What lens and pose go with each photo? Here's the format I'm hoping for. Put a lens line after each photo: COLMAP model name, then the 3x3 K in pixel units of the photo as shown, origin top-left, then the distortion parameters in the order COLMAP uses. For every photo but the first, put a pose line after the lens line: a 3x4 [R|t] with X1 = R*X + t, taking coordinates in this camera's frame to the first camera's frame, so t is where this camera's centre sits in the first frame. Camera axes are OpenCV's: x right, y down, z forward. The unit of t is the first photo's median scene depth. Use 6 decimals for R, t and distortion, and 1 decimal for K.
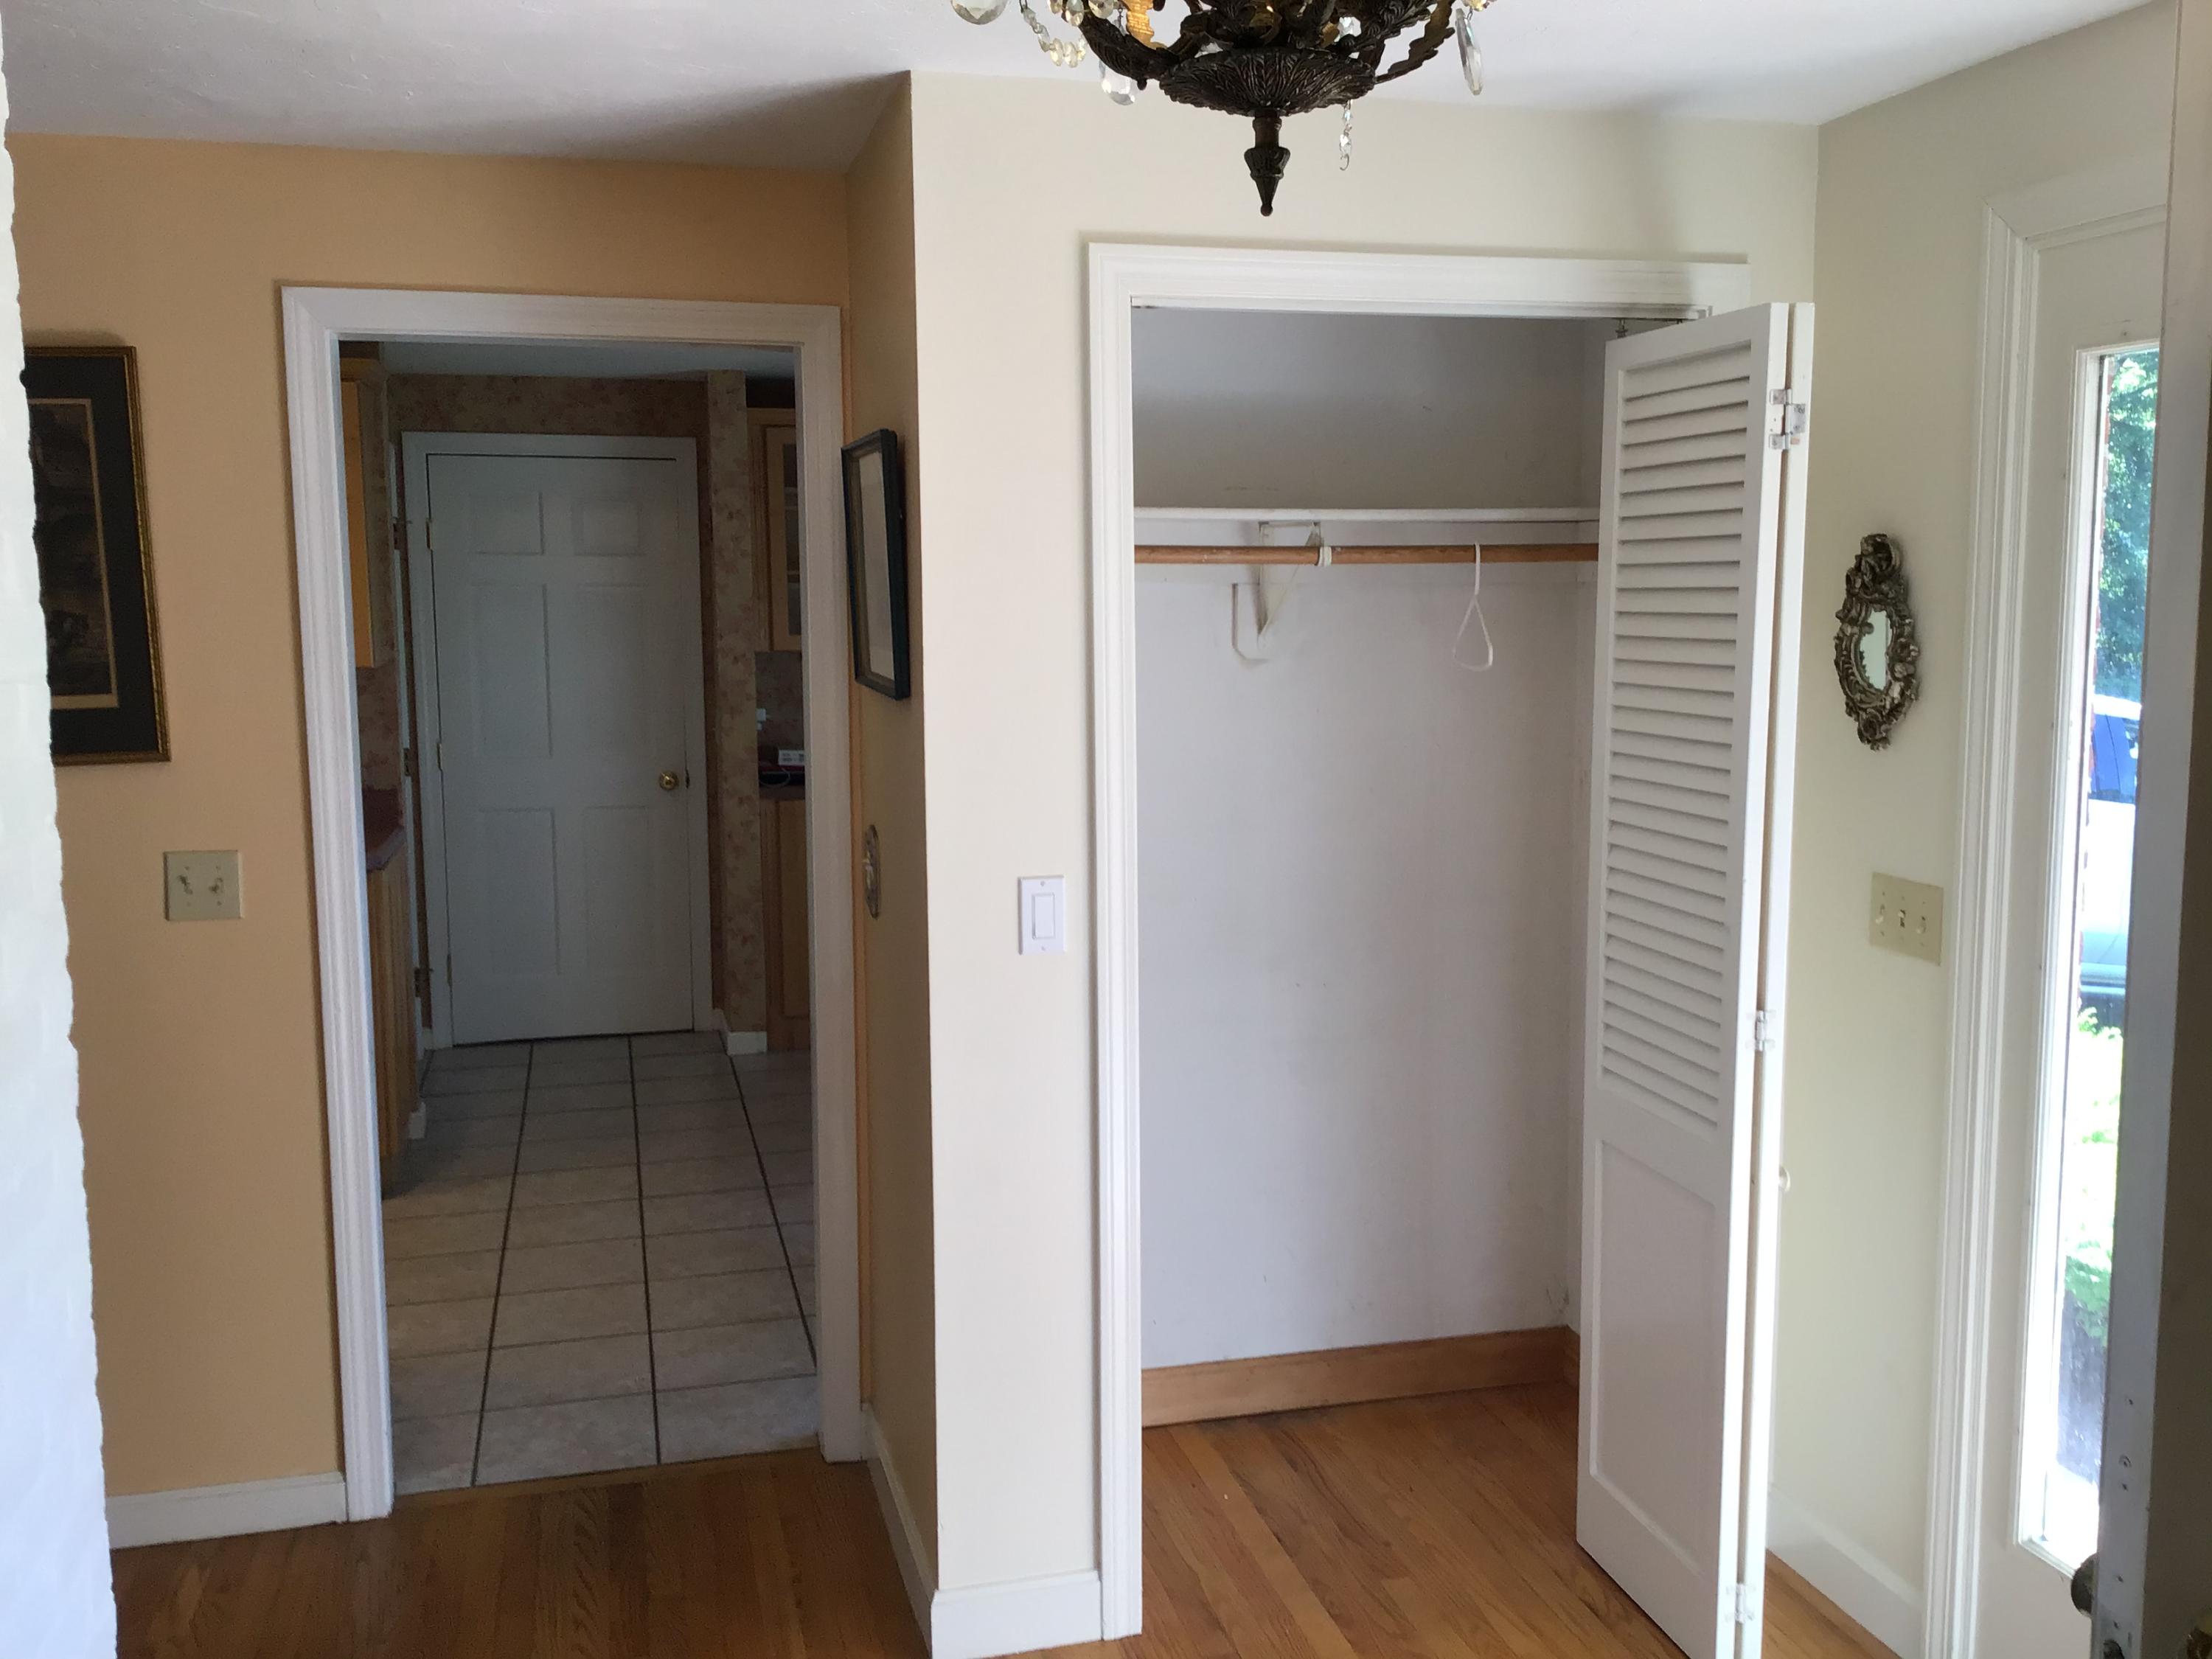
lens RADIAL K [[2034.2, 0, 1120.9], [0, 2034.2, 815.3], [0, 0, 1]] dist [0.114040, -0.094535]
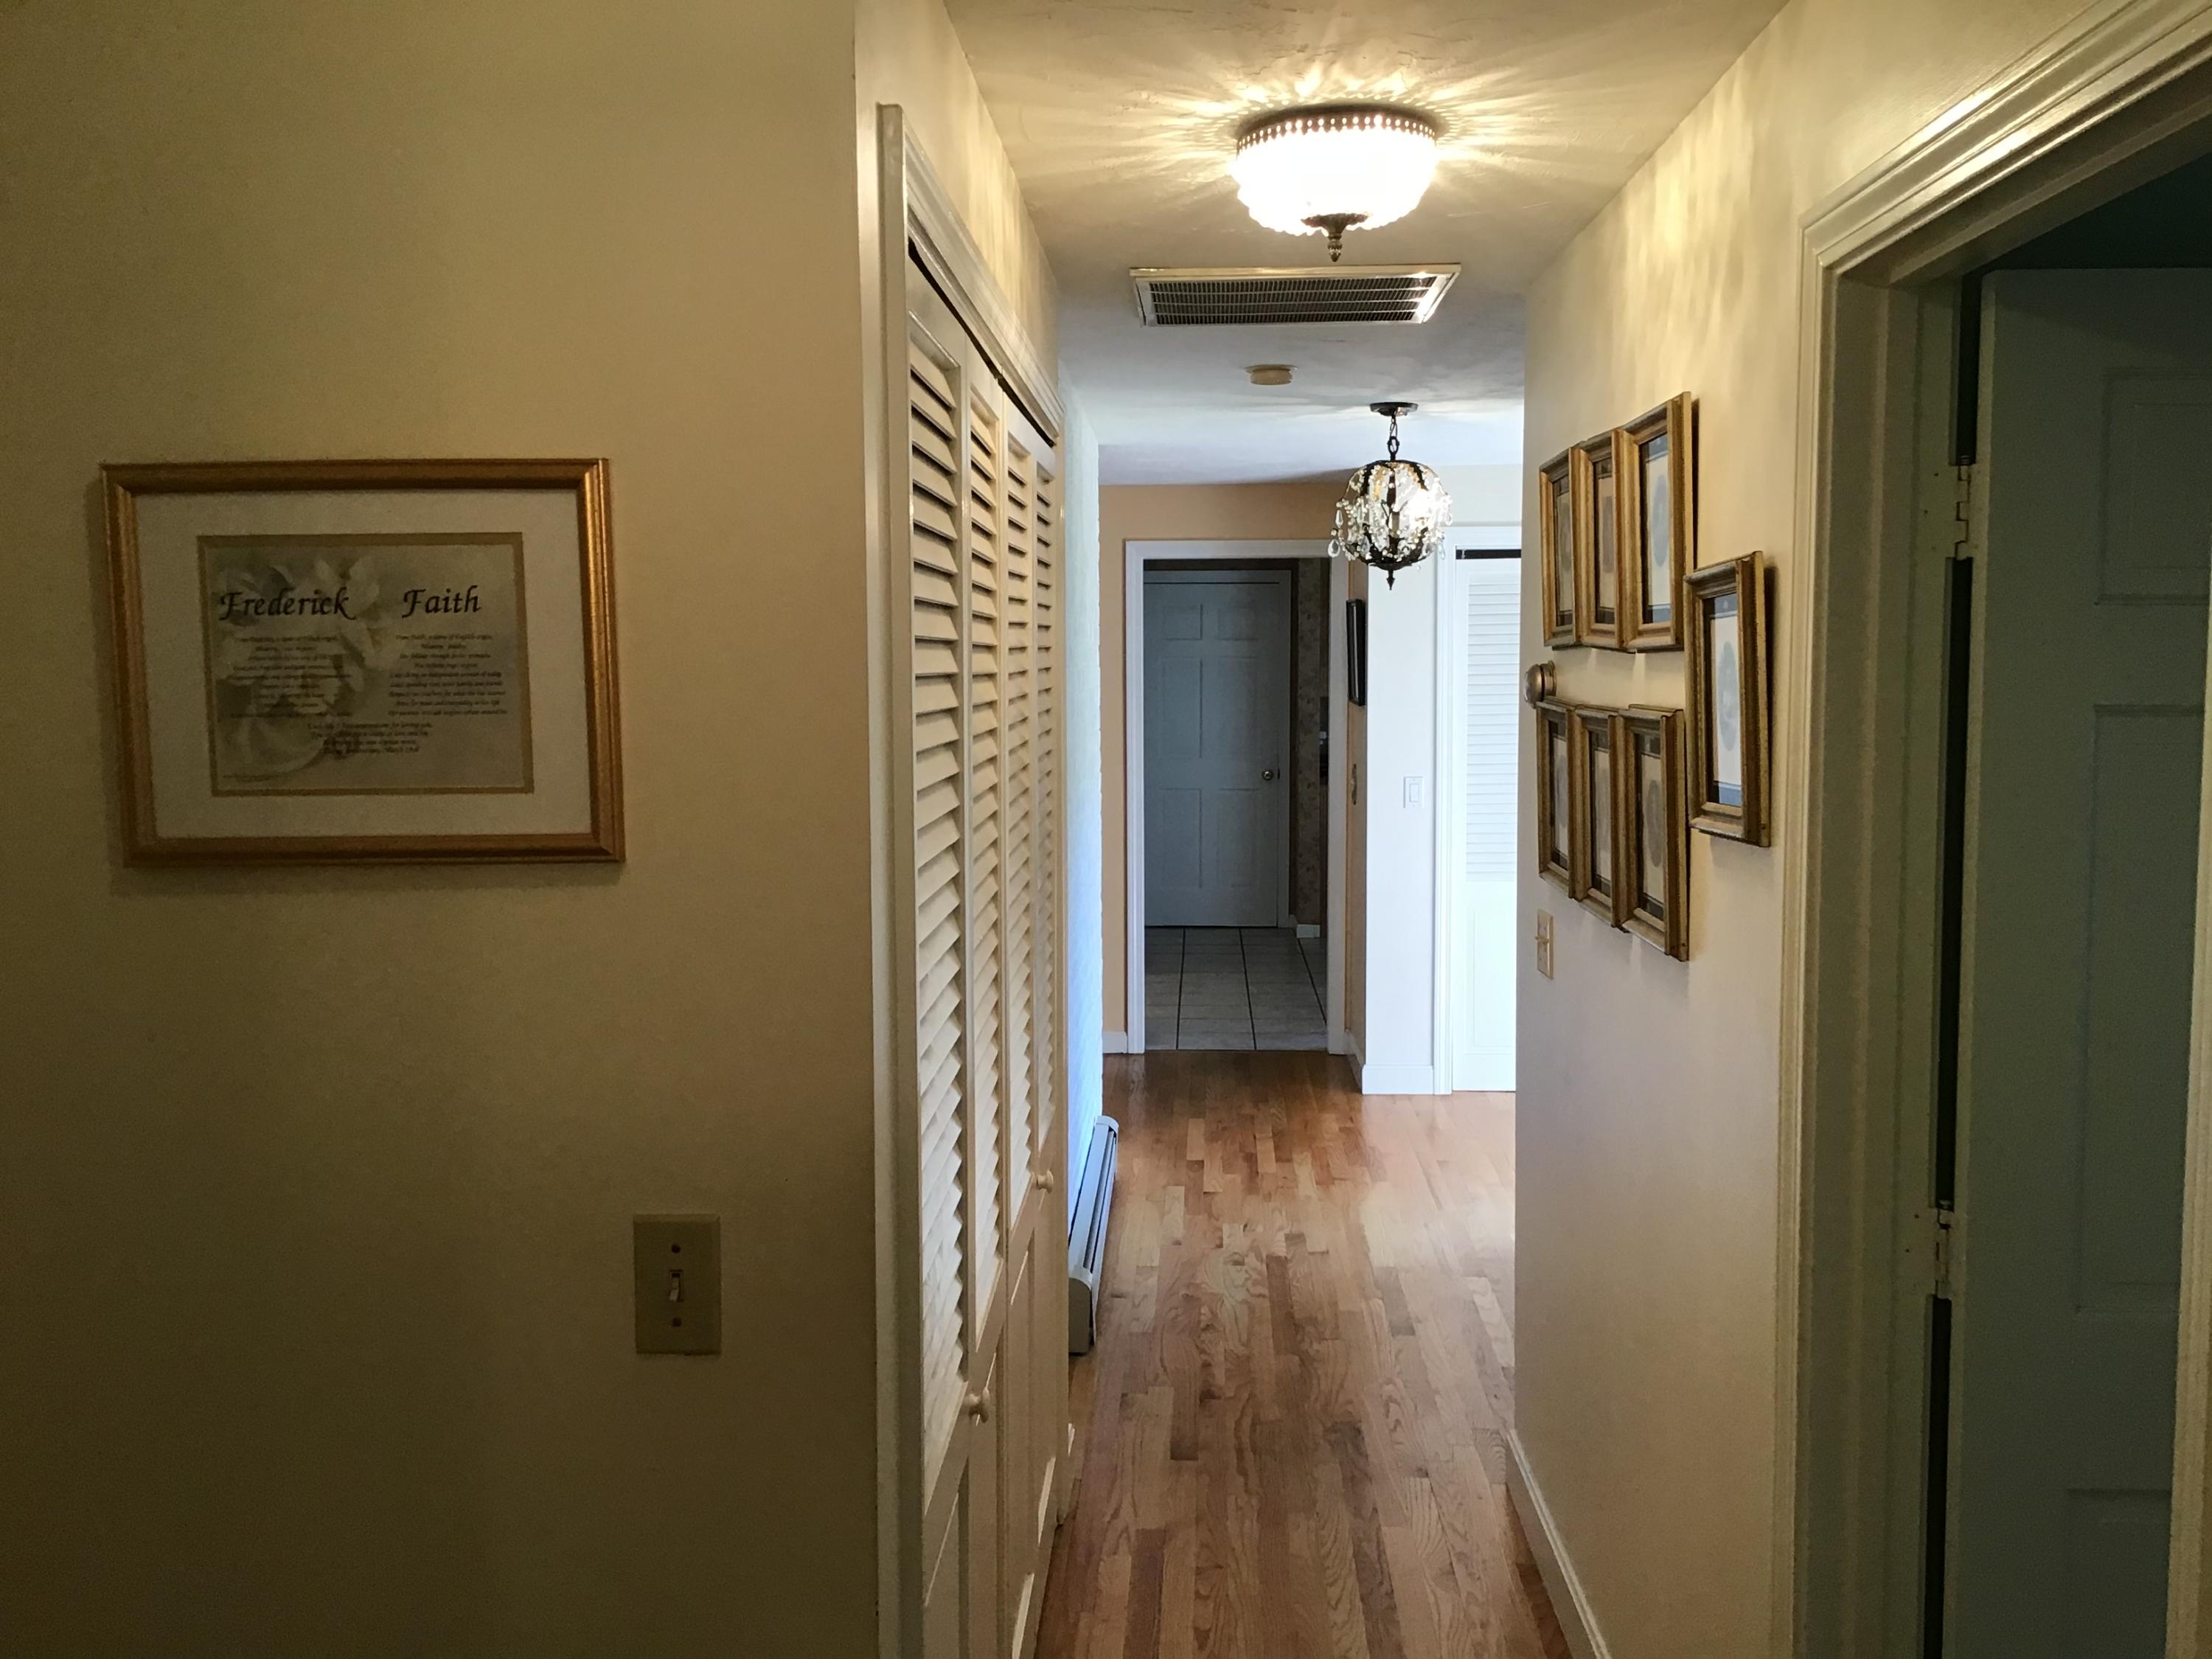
lens RADIAL K [[2034.2, 0, 1120.9], [0, 2034.2, 815.3], [0, 0, 1]] dist [0.114040, -0.094535]
pose [[0.957870, 0.028048, -0.285830, 0.189400], [-0.037054, 0.998971, -0.026148, 0.087875], [0.284803, 0.035637, 0.957924, -0.845515]]
